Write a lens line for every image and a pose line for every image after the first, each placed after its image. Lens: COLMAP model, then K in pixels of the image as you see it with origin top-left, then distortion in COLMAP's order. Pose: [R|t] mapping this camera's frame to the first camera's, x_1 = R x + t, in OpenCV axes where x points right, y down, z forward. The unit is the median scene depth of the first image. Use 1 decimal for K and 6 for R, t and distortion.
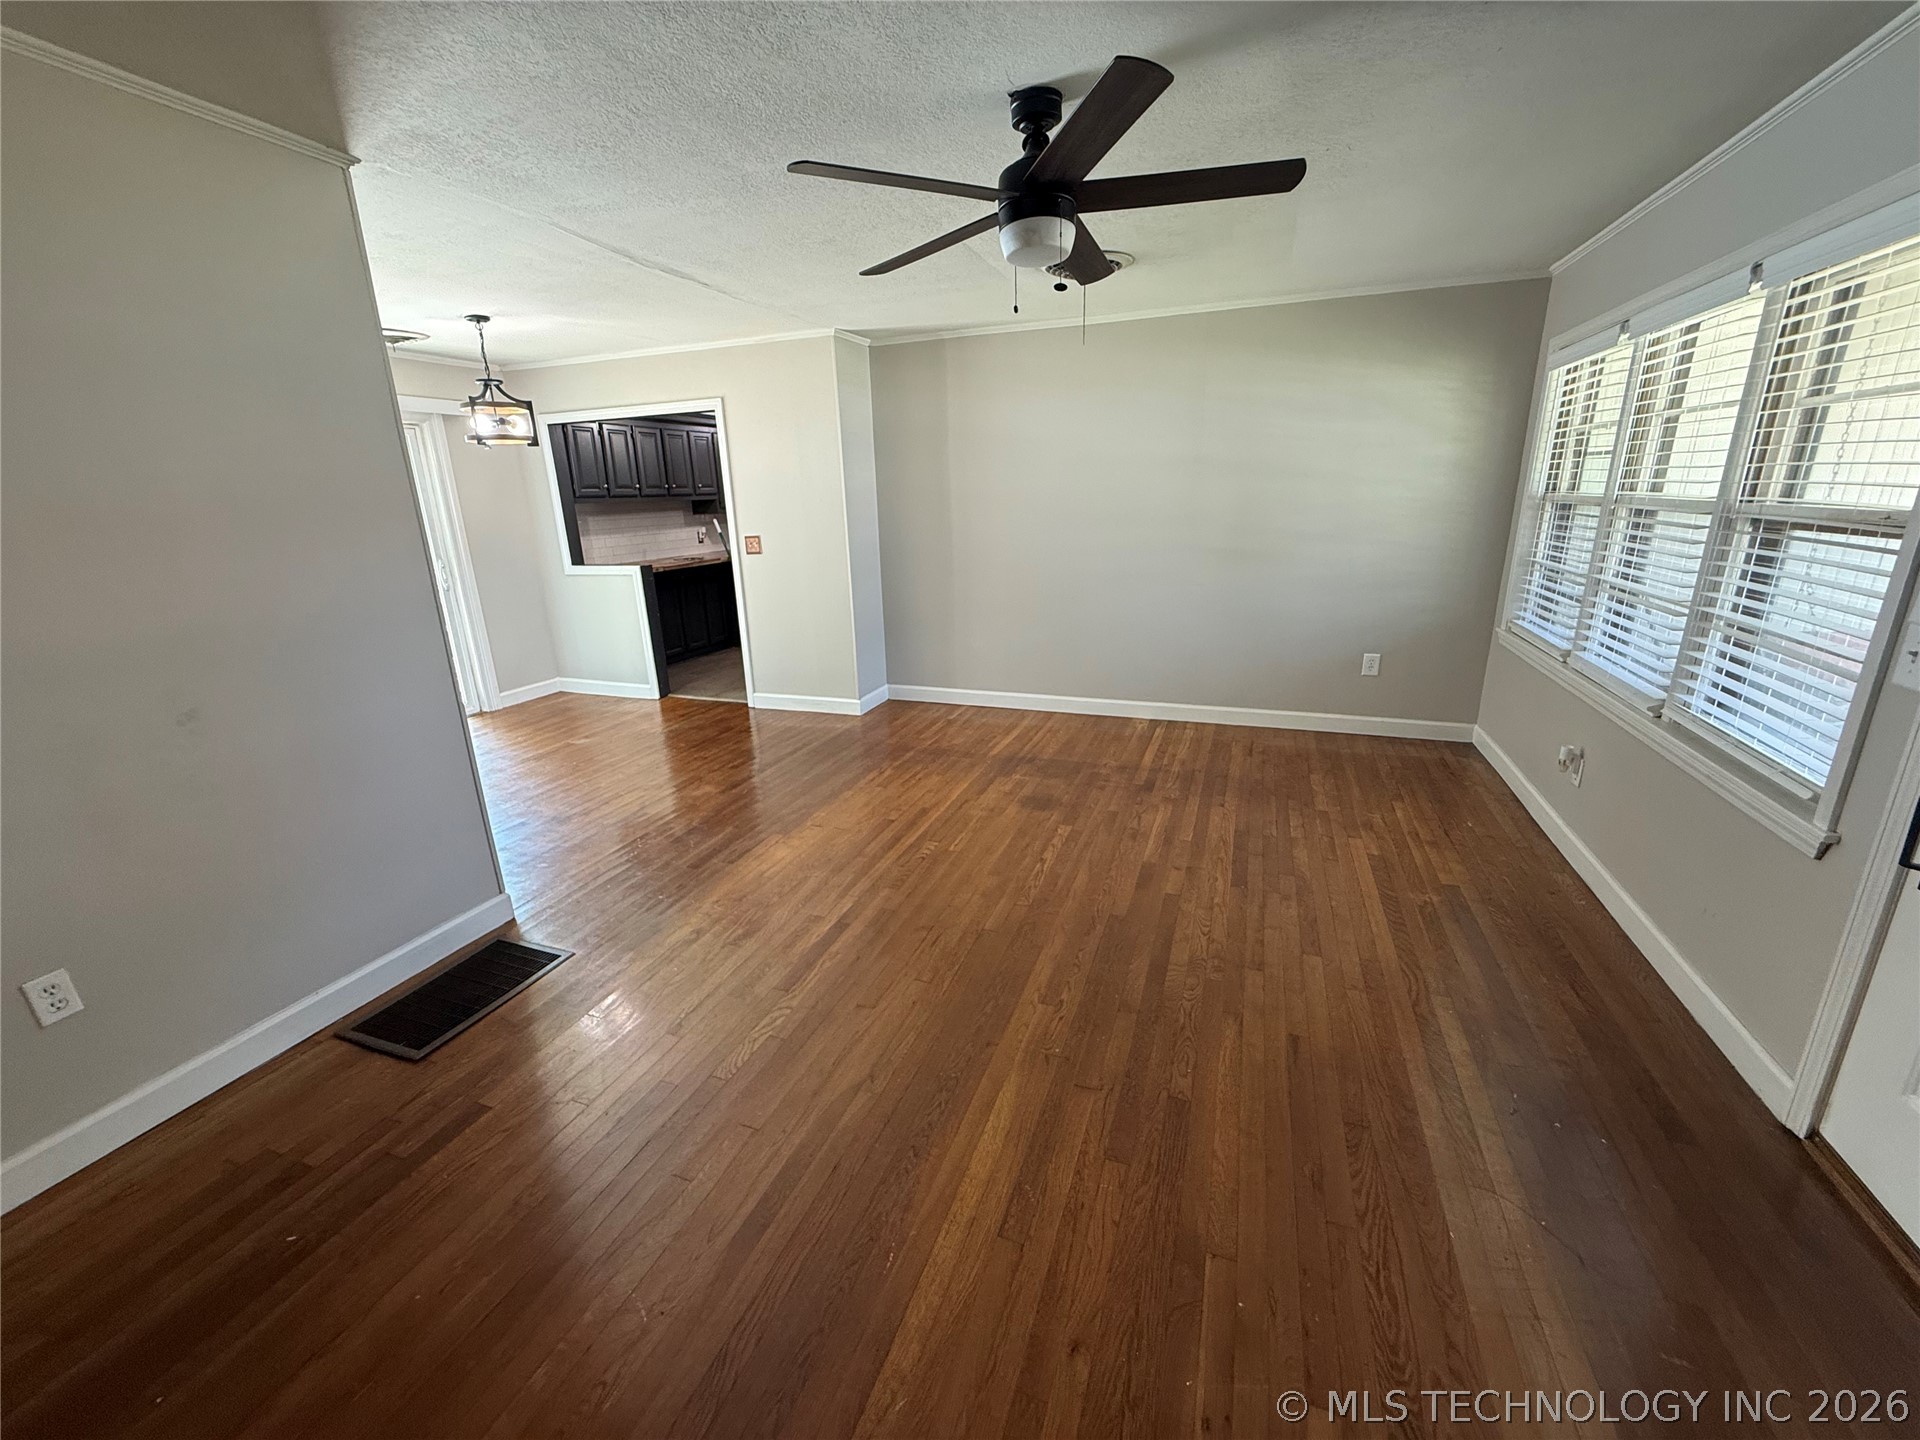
lens RADIAL K [[769.6, 0, 959.2], [0, 769.6, 714.9], [0, 0, 1]] dist [0.000525, 0.000139]
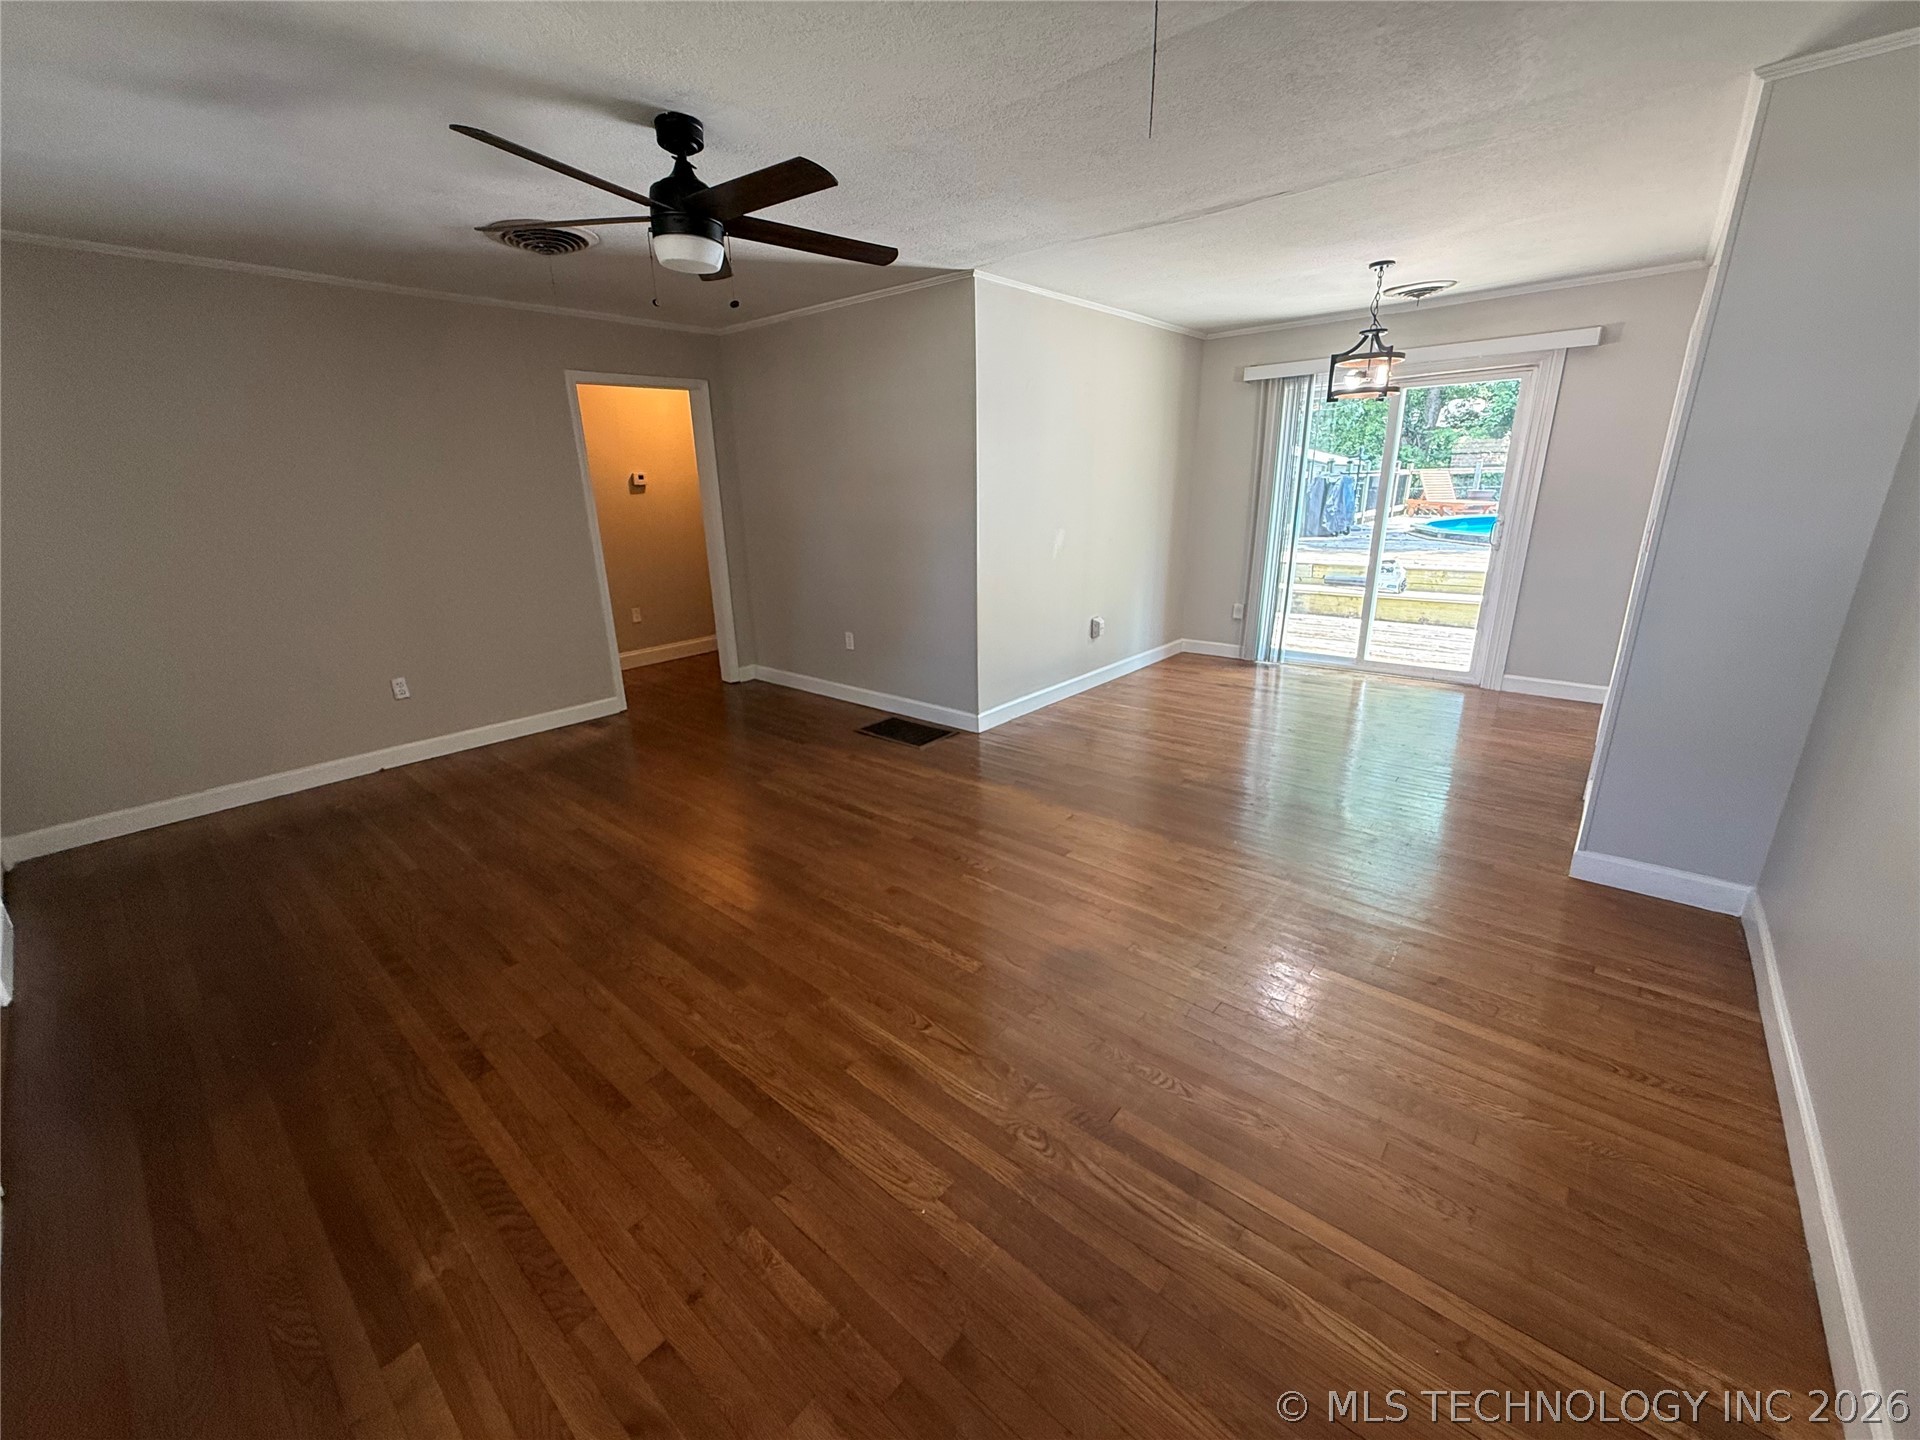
lens RADIAL K [[769.6, 0, 959.2], [0, 769.6, 714.9], [0, 0, 1]] dist [0.000525, 0.000139]
pose [[-0.342234, 0.315129, -0.885195, 0.607208], [-0.230165, 0.885265, 0.404141, -0.291576], [0.910988, 0.342052, -0.230436, 0.958054]]
